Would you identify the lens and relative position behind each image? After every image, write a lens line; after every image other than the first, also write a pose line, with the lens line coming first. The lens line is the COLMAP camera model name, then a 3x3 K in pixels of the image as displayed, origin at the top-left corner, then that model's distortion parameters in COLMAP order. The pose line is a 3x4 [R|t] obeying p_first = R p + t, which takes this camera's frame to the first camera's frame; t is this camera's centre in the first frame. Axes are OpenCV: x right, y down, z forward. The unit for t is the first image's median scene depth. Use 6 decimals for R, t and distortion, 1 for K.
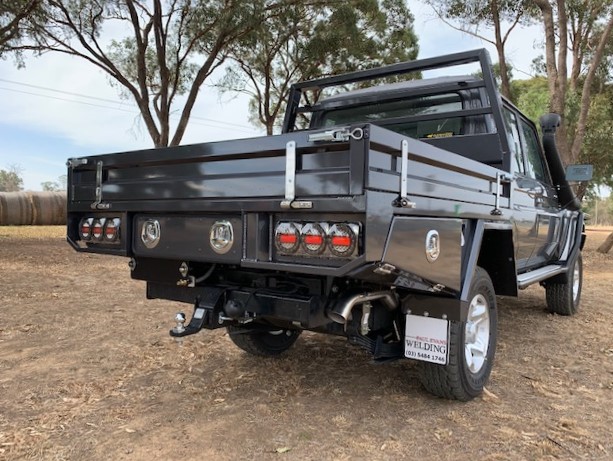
lens RADIAL K [[473.9, 0, 306.5], [0, 473.9, 230.5], [0, 0, 1]] dist [-0.002903, -0.002262]
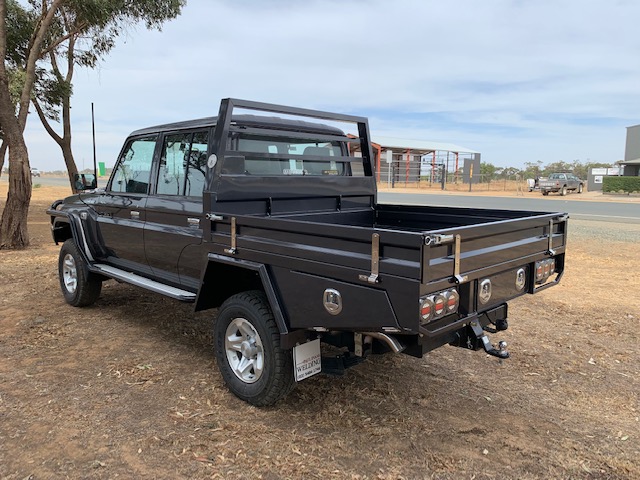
lens RADIAL K [[494.7, 0, 320.0], [0, 494.7, 240.0], [0, 0, 1]] dist [-0.002903, -0.002262]
pose [[0.139205, -0.138783, 0.980490, -1.413739], [0.014315, 0.990309, 0.138140, -0.272539], [-0.990160, -0.005194, 0.139843, 1.070321]]
